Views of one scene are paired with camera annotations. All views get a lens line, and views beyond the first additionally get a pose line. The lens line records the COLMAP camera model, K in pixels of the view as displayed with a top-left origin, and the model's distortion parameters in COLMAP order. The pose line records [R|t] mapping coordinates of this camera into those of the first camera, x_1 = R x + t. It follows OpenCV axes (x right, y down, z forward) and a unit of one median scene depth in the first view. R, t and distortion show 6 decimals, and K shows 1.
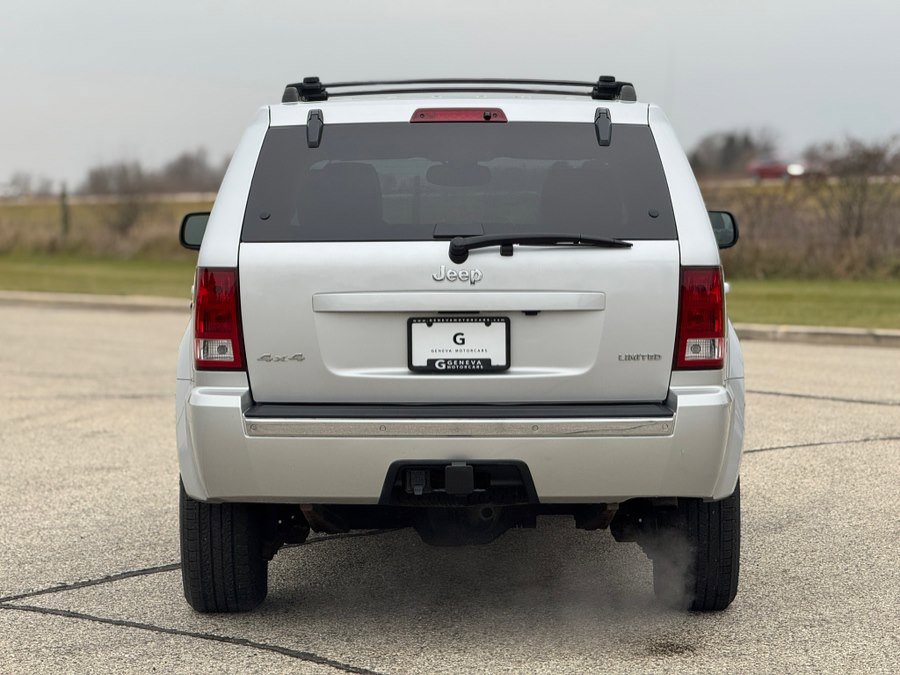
lens RADIAL K [[3181.8, 0, 450.0], [0, 3181.8, 337.5], [0, 0, 1]] dist [0.190447, 0.708989]
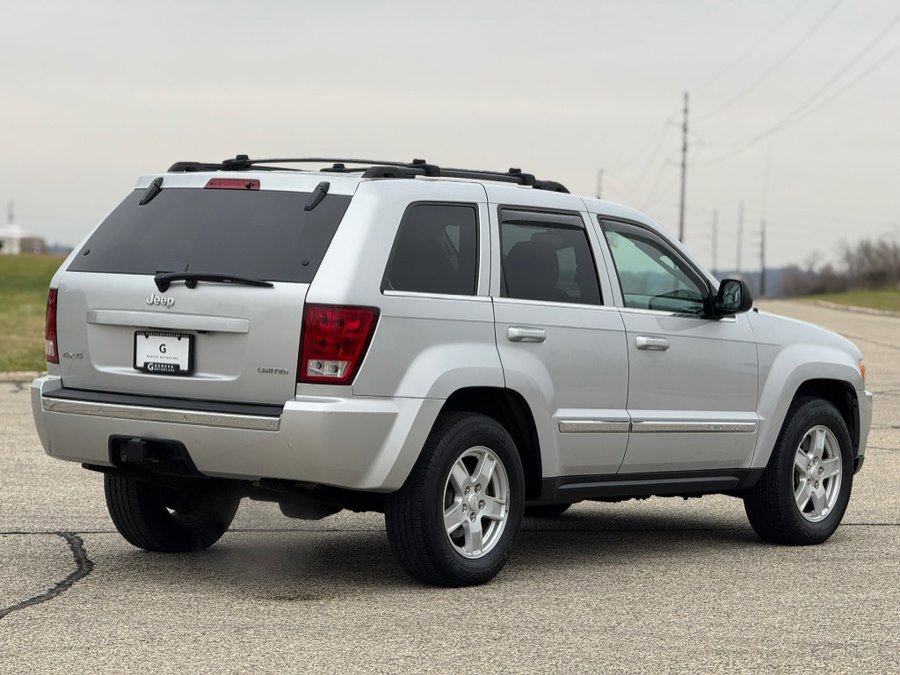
lens RADIAL K [[3181.8, 0, 450.0], [0, 3181.8, 337.5], [0, 0, 1]] dist [0.190447, 0.708989]
pose [[0.820896, 0.056719, -0.568254, 0.864476], [-0.074098, 0.997223, -0.007506, -0.003076], [0.566250, 0.048268, 0.822819, -0.036681]]
